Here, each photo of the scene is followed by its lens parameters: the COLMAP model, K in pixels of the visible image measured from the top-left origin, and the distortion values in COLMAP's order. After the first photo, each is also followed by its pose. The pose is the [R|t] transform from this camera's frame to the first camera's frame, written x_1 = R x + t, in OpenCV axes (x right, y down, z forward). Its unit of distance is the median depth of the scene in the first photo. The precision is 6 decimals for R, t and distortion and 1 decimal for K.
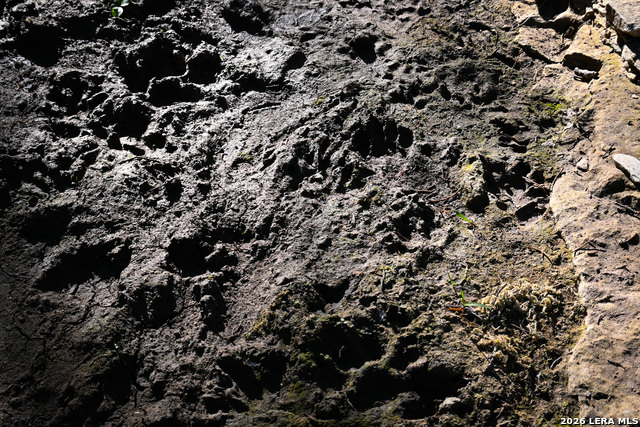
lens RADIAL K [[1407.2, 0, 320.0], [0, 1407.2, 213.5], [0, 0, 1]] dist [0.012156, -0.087743]
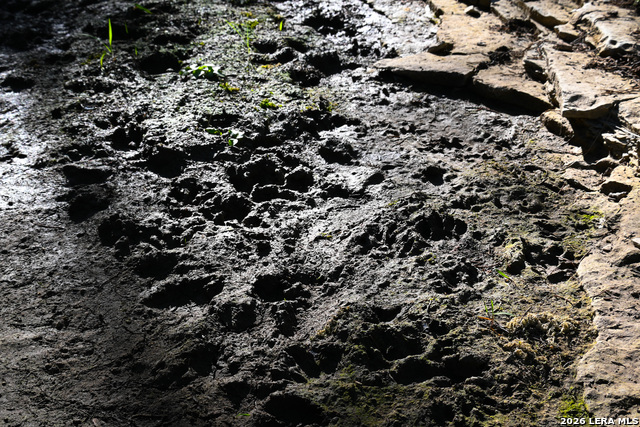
lens RADIAL K [[1407.2, 0, 320.0], [0, 1407.2, 213.5], [0, 0, 1]] dist [0.012156, -0.087743]
pose [[0.993902, 0.063978, -0.089809, 0.050614], [-0.086592, 0.957113, -0.276471, 0.286317], [0.068269, 0.282561, 0.956817, -0.159411]]
